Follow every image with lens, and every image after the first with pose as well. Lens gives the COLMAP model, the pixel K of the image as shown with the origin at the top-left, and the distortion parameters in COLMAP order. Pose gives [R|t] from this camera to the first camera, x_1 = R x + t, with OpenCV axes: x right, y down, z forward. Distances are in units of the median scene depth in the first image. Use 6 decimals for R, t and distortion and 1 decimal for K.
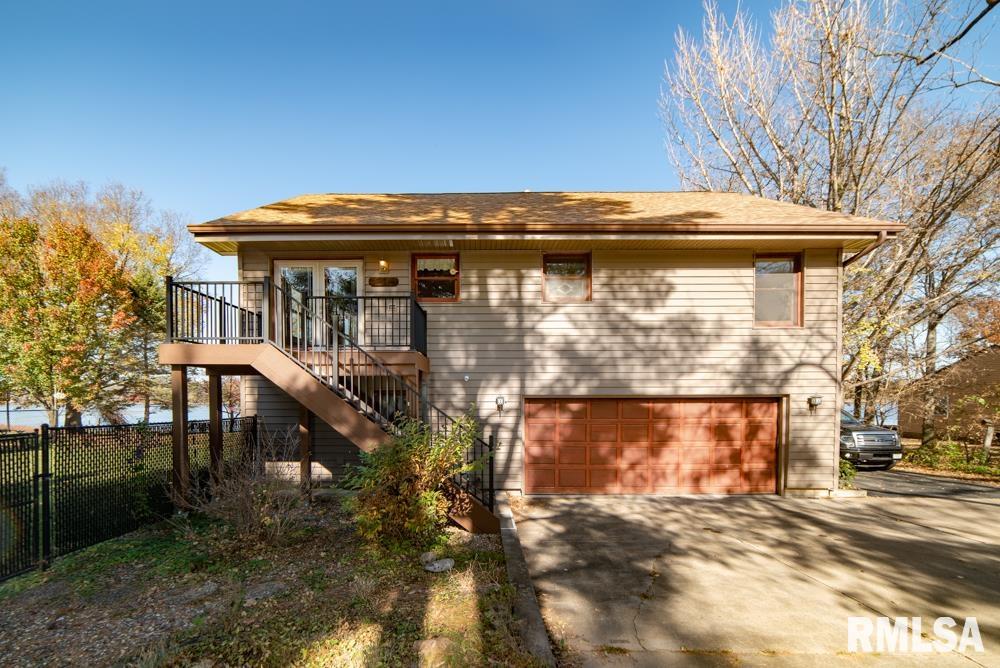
lens RADIAL K [[406.3, 0, 499.4], [0, 406.3, 344.3], [0, 0, 1]] dist [-0.001021, 0.000077]
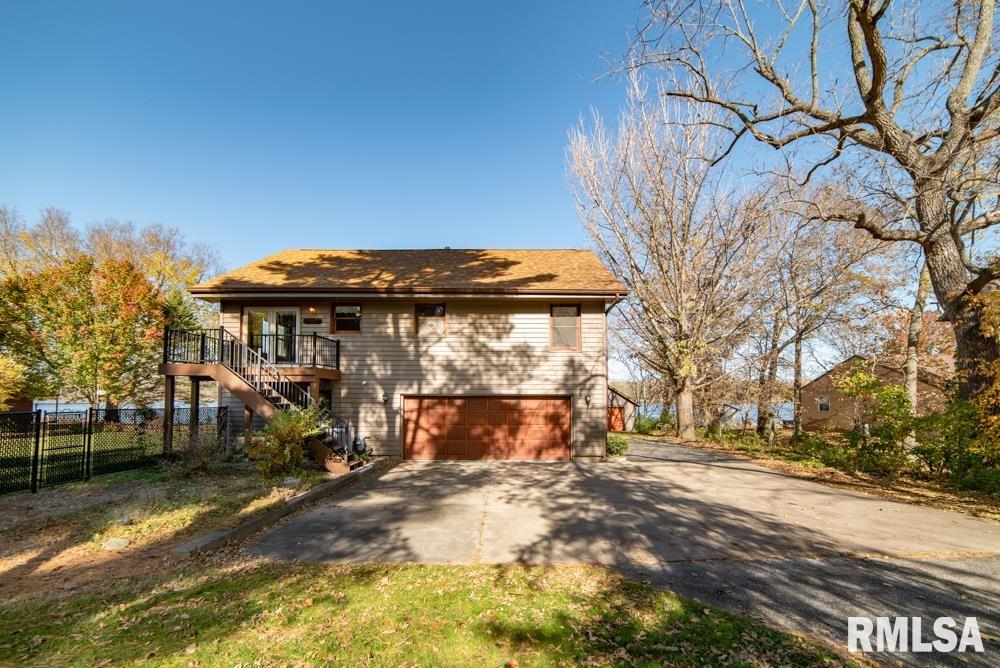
lens RADIAL K [[391.1, 0, 498.4], [0, 391.1, 337.4], [0, 0, 1]] dist [-0.001994, -0.000169]
pose [[0.999764, 0.002126, -0.021629, 0.386306], [-0.002859, 0.999419, -0.033953, -0.042429], [0.021544, 0.034007, 0.999189, -0.492644]]
